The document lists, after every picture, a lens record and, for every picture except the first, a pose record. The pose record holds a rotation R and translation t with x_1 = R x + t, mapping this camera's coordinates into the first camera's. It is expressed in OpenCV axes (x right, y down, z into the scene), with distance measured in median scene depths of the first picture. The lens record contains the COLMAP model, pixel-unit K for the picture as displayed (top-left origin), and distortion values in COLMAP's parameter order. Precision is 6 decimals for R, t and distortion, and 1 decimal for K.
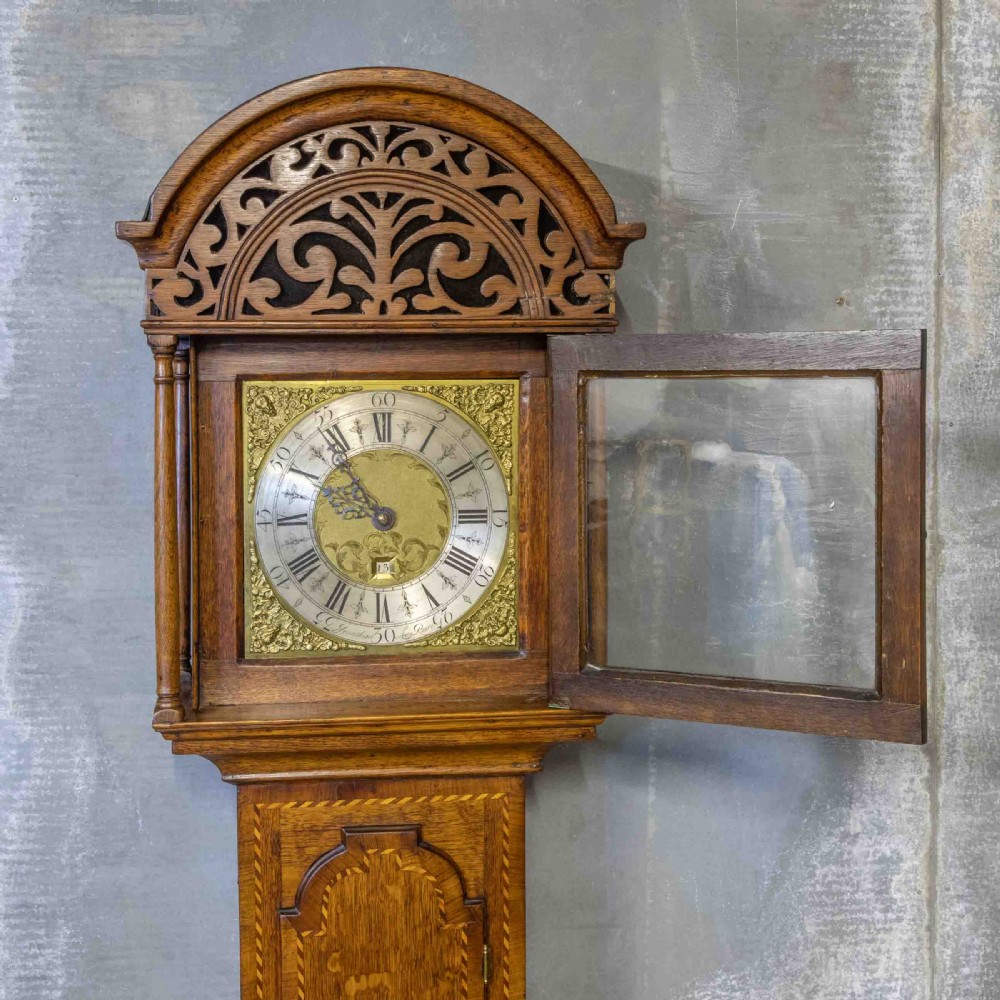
lens RADIAL K [[1581.8, 0, 484.1], [0, 1581.8, 418.2], [0, 0, 1]] dist [-0.041956, 0.094743]
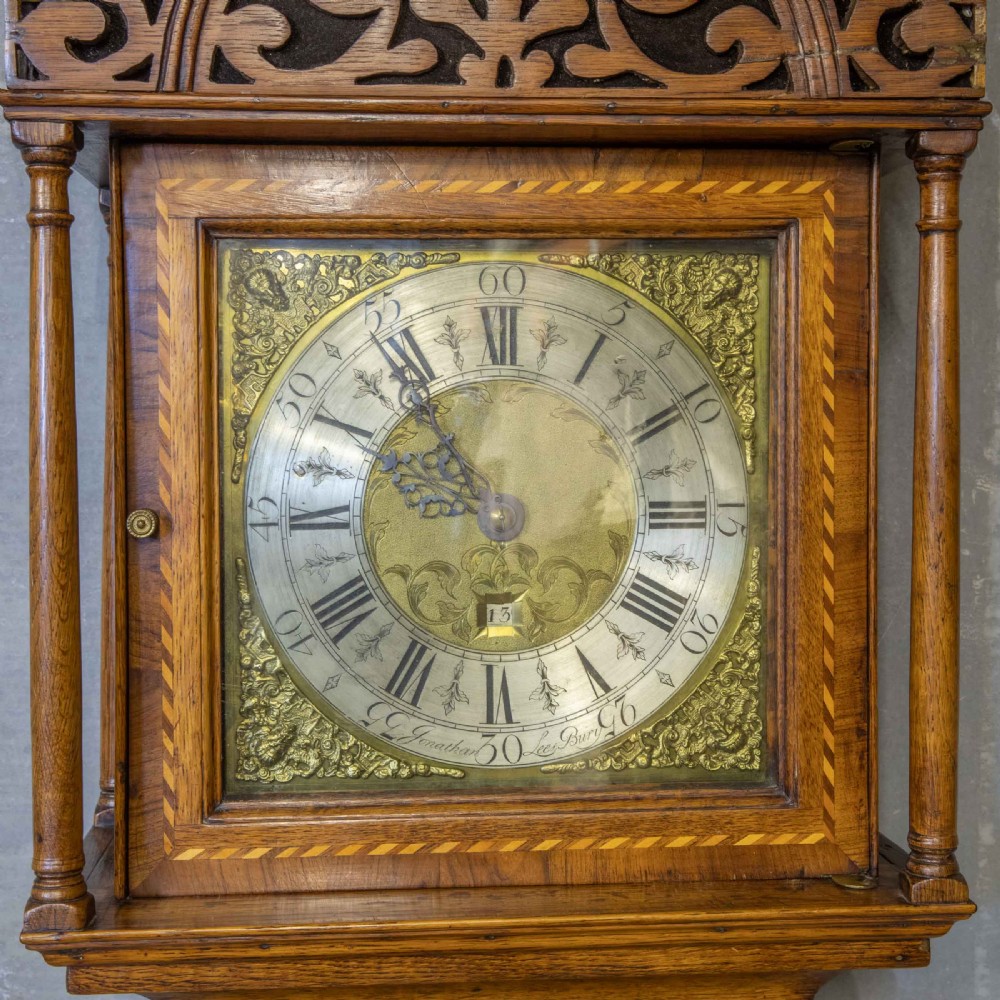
lens RADIAL K [[1696.9, 0, 527.2], [0, 1696.9, 496.3], [0, 0, 1]] dist [-0.004186, 0.111340]
pose [[0.999334, 0.003763, -0.036301, -0.035620], [-0.003521, 0.999971, 0.006727, 0.053018], [0.036325, -0.006595, 0.999318, 0.459026]]
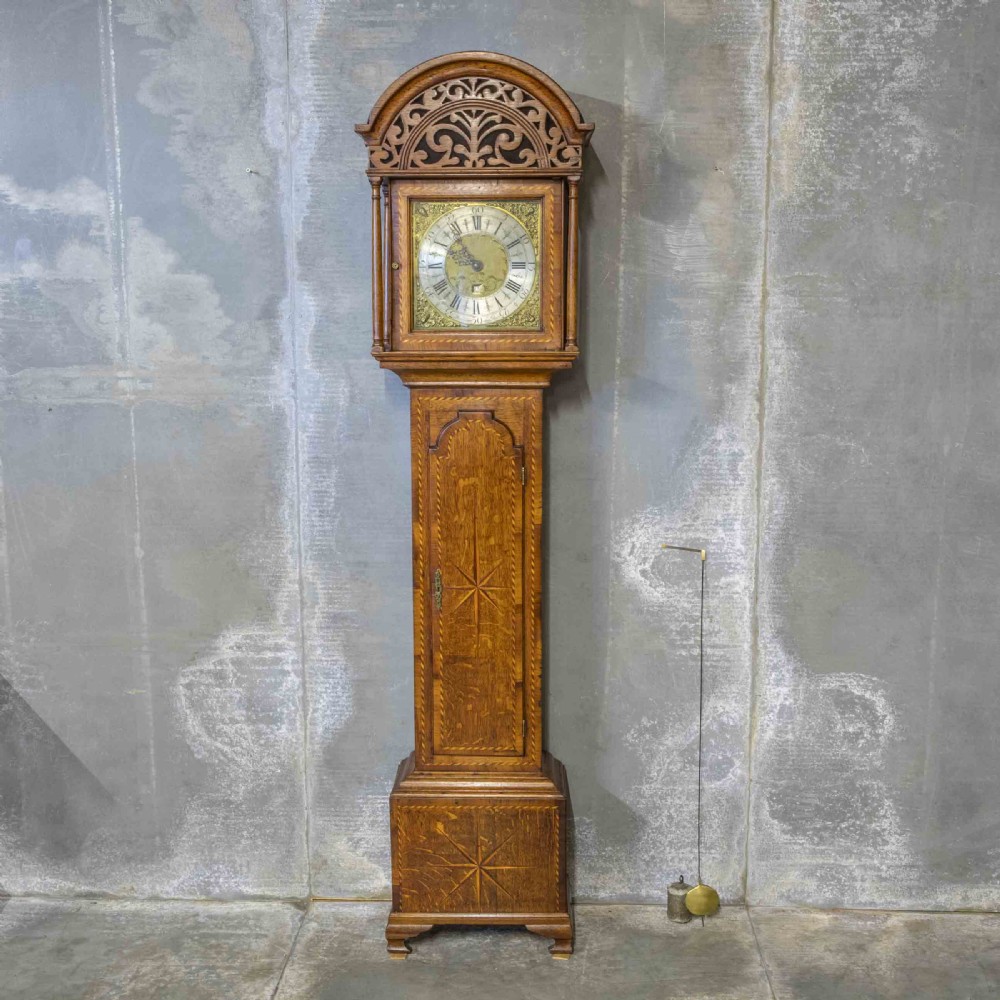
lens RADIAL K [[1278.7, 0, 503.1], [0, 1278.7, 496.8], [0, 0, 1]] dist [-0.061511, 0.099377]
pose [[0.989622, 0.027224, -0.141094, 0.225396], [-0.010429, 0.992907, 0.118438, 0.169577], [0.143317, -0.115738, 0.982886, -0.742950]]
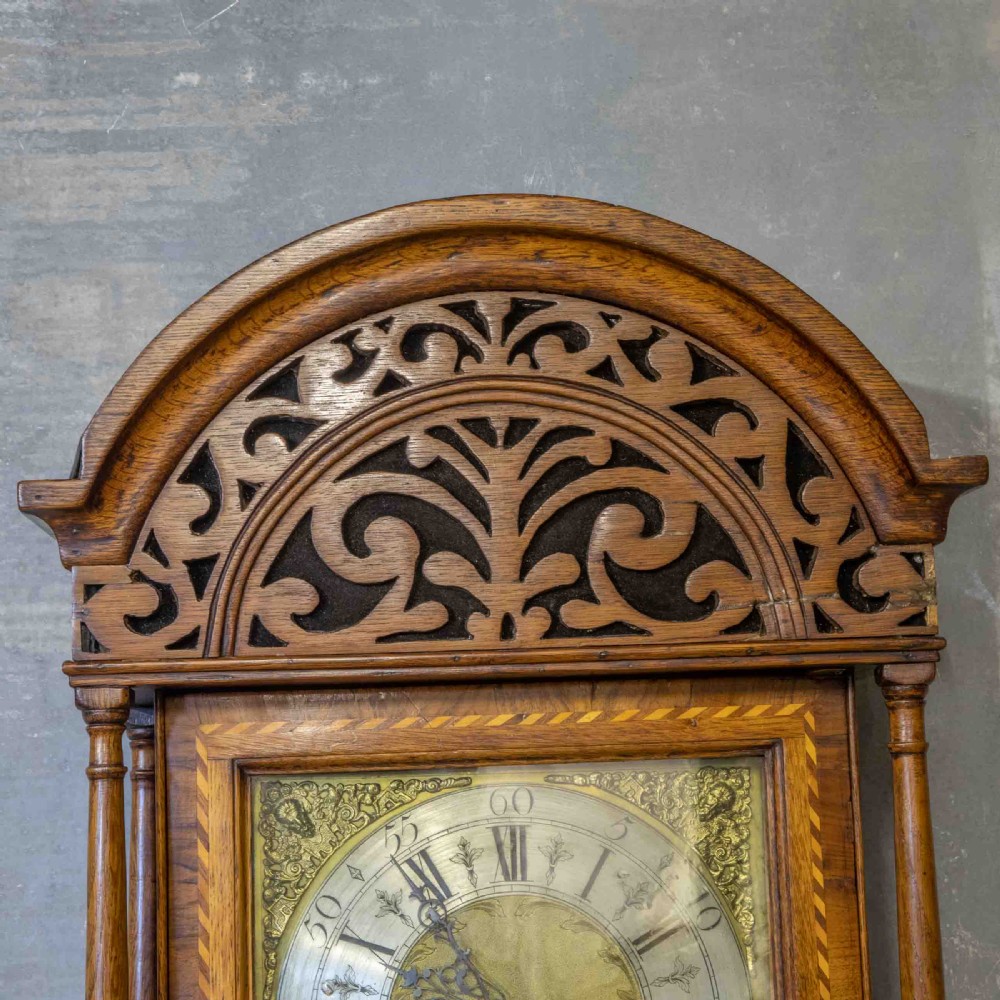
lens RADIAL K [[2330.2, 0, 489.7], [0, 2330.2, 467.8], [0, 0, 1]] dist [0.067720, 0.115757]
pose [[0.997540, -0.035616, -0.060384, -0.018492], [0.024384, 0.983826, -0.177457, 0.017546], [0.065727, 0.175548, 0.982274, 0.192776]]
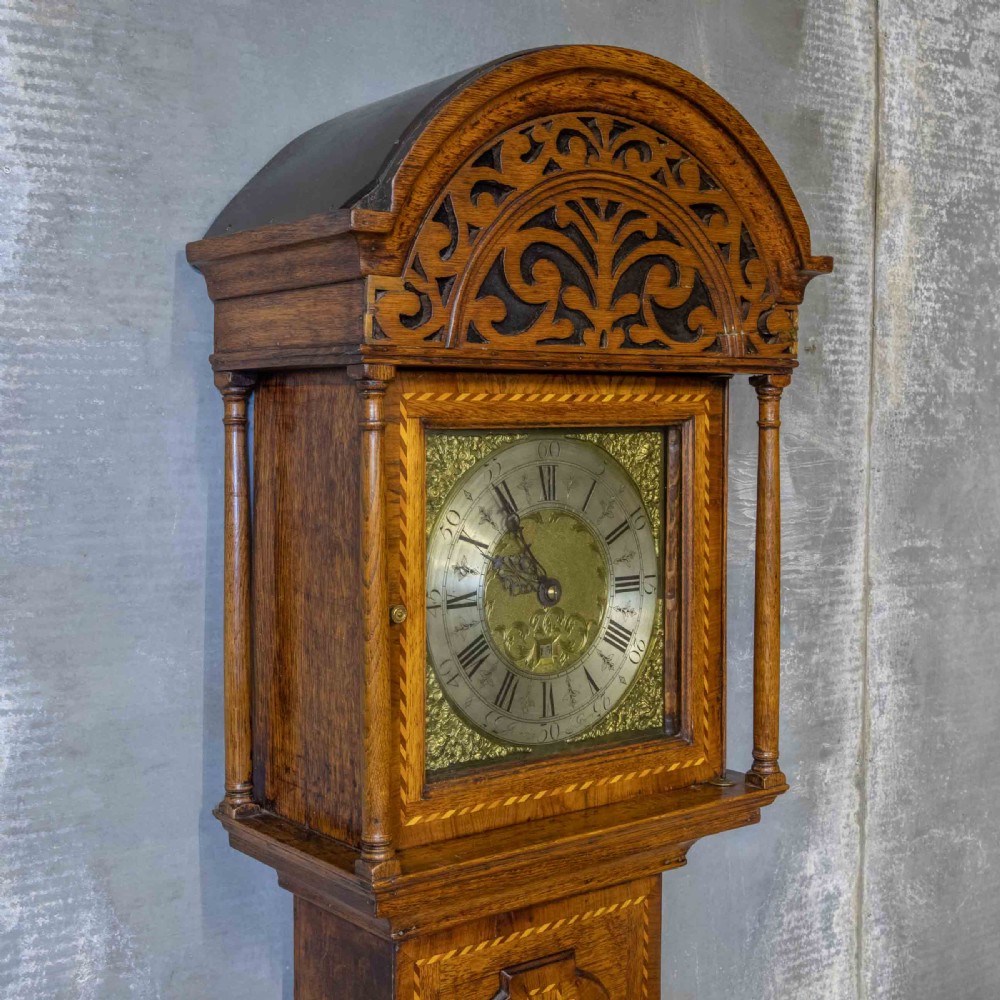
lens RADIAL K [[1450.2, 0, 481.4], [0, 1450.2, 466.4], [0, 0, 1]] dist [-0.049524, 0.122186]
pose [[0.861768, -0.011585, 0.507171, -0.479693], [0.010317, 0.999933, 0.005310, -0.007214], [-0.507198, 0.000656, 0.861829, 0.358280]]
